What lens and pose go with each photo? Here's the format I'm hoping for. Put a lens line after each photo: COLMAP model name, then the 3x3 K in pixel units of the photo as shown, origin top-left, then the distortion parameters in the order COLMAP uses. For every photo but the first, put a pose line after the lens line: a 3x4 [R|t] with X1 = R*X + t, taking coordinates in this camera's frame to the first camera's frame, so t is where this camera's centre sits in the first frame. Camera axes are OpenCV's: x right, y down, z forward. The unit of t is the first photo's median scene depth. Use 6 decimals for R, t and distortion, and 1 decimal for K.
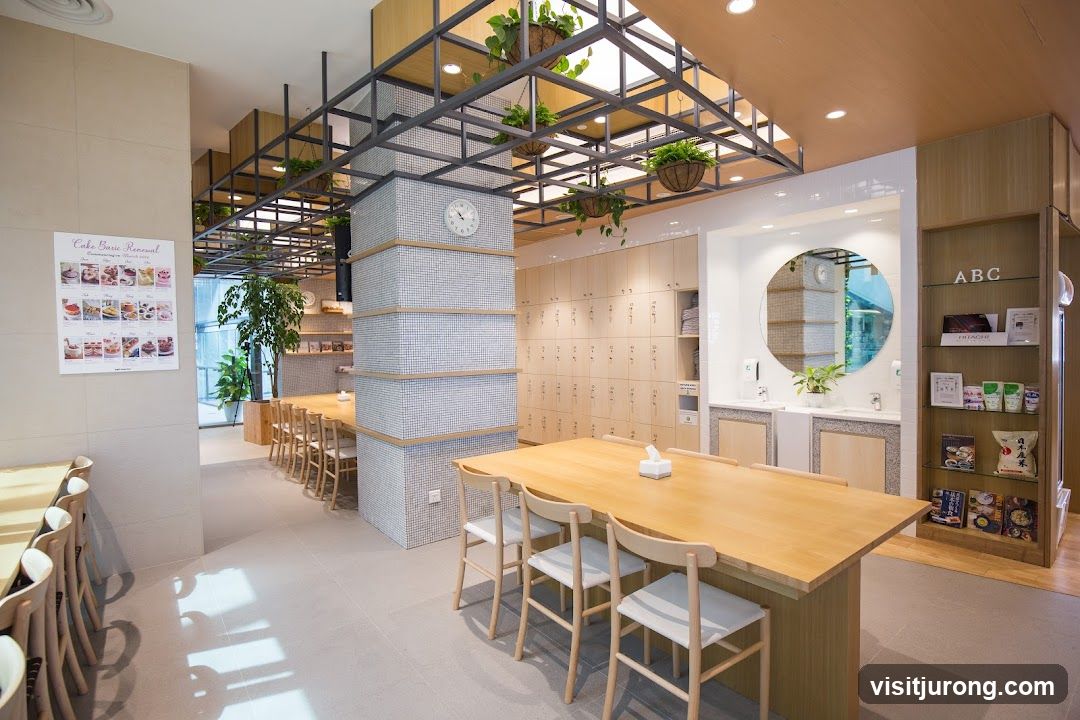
lens RADIAL K [[554.7, 0, 540.0], [0, 554.7, 360.0], [0, 0, 1]] dist [-0.002399, -0.000374]
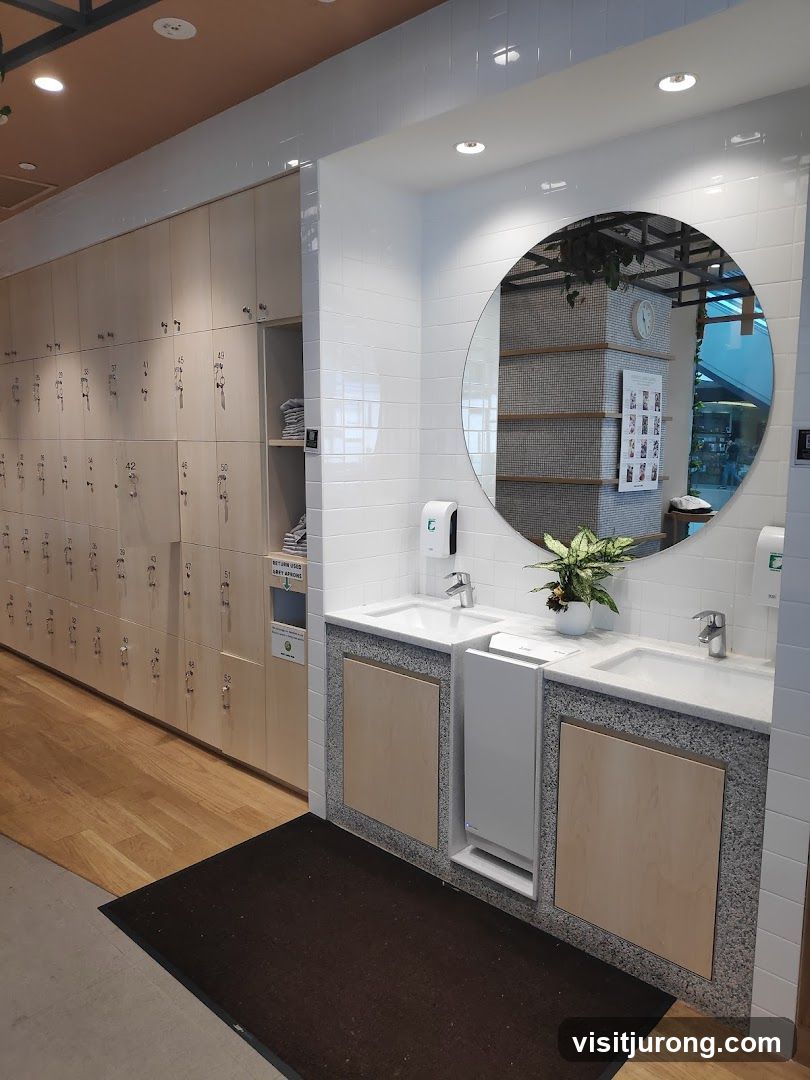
lens RADIAL K [[776.2, 0, 405.0], [0, 776.2, 540.0], [0, 0, 1]] dist [-0.000859, -0.000542]
pose [[0.991831, 0.008734, 0.127259, 0.285606], [-0.020530, 0.995577, 0.091678, -0.026189], [-0.125896, -0.093542, 0.987624, 0.442960]]
